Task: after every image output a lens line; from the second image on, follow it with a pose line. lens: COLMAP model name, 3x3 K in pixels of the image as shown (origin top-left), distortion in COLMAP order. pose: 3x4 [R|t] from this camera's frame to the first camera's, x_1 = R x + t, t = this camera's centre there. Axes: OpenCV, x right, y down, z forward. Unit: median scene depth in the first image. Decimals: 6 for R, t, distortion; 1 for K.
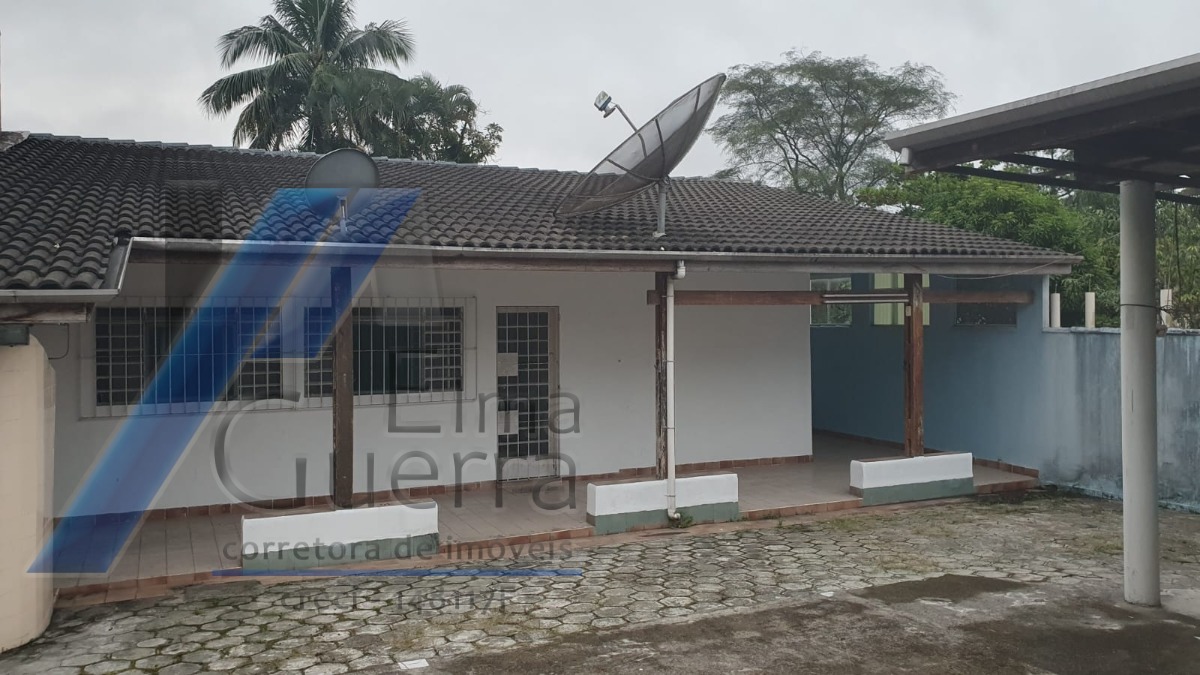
lens RADIAL K [[911.5, 0, 600.5], [0, 911.5, 320.0], [0, 0, 1]] dist [0.048849, -0.025116]
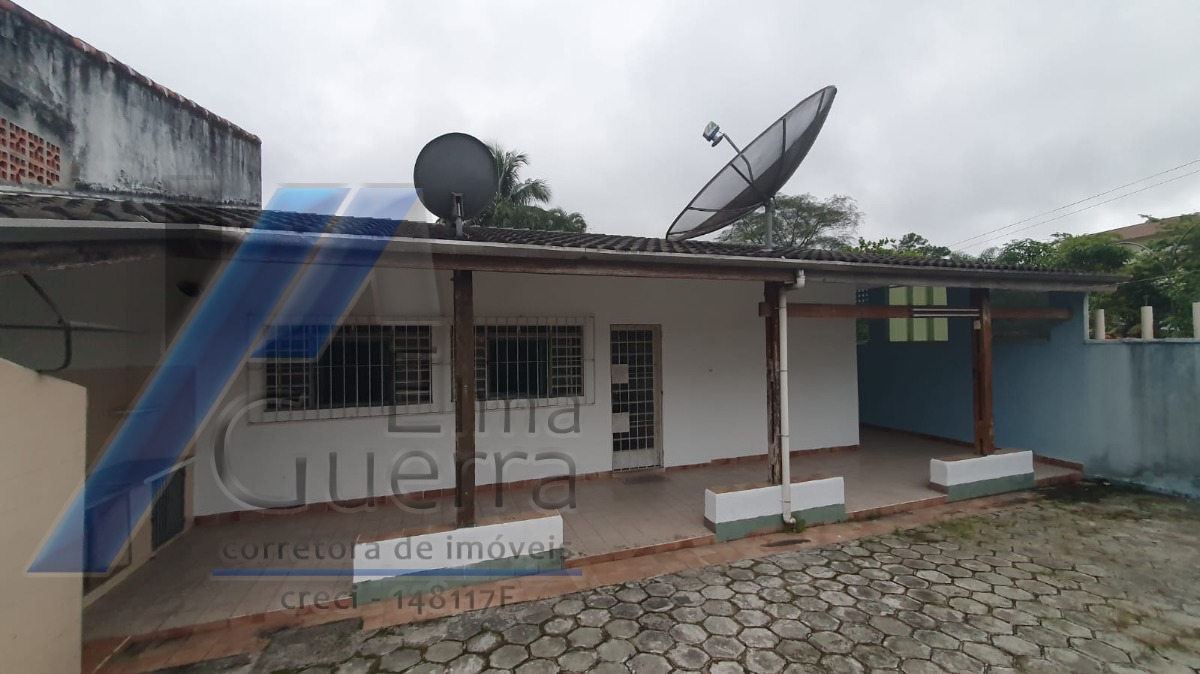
lens RADIAL K [[466.4, 0, 607.7], [0, 466.4, 339.7], [0, 0, 1]] dist [0.003241, 0.002039]
pose [[0.996182, -0.009009, -0.086829, -0.065471], [0.007343, 0.999783, -0.019483, 0.016435], [0.086986, 0.018771, 0.996033, 0.390168]]
